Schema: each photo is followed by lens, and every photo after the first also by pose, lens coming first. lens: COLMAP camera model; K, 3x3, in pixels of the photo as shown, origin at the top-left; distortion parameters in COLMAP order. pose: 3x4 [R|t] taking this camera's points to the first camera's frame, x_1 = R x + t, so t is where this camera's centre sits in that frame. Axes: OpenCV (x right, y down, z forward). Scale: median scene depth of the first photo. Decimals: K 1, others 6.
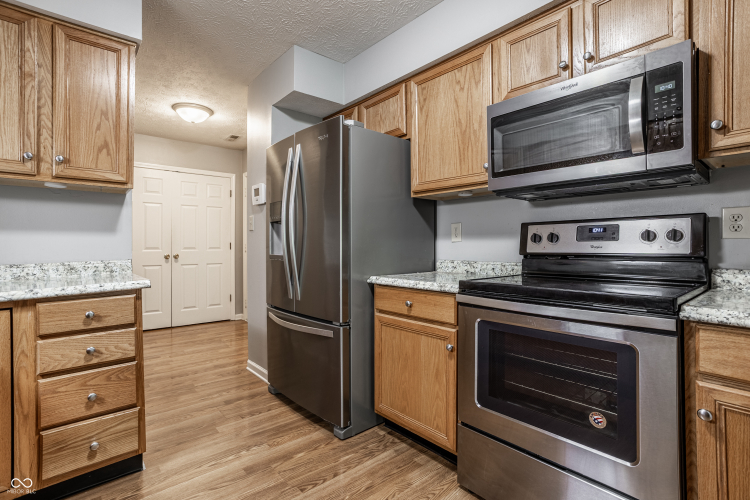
lens RADIAL K [[364.5, 0, 387.5], [0, 364.5, 242.4], [0, 0, 1]] dist [-0.049130, 0.028426]
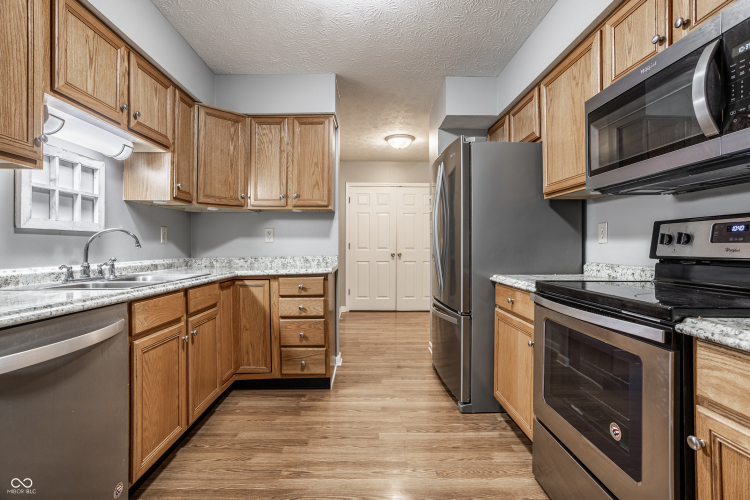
lens RADIAL K [[364.5, 0, 373.5], [0, 364.5, 244.4], [0, 0, 1]] dist [-0.049130, 0.028426]
pose [[0.767057, 0.000402, -0.641579, 0.452636], [0.001862, 0.999994, 0.002852, -0.003194], [0.641577, -0.003382, 0.767052, -0.090413]]
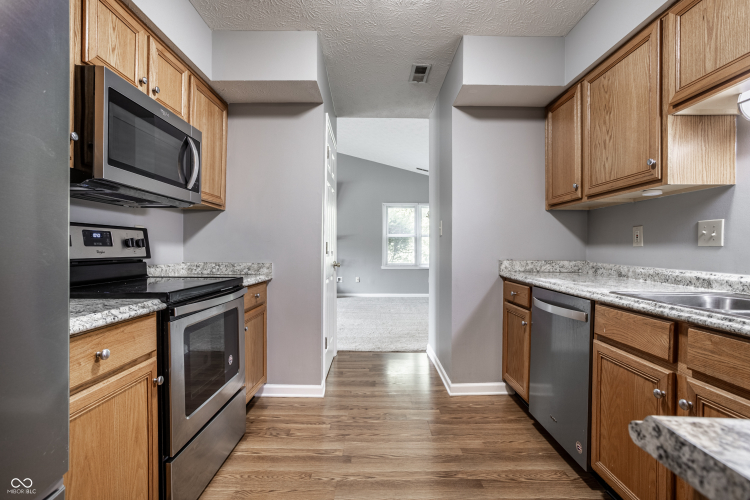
lens RADIAL K [[364.5, 0, 372.0], [0, 364.5, 251.6], [0, 0, 1]] dist [-0.049130, 0.028426]
pose [[-0.736517, -0.001248, 0.676418, -0.640767], [-0.006621, 0.999964, -0.005365, 0.011445], [-0.676387, -0.008430, -0.736498, 1.158750]]
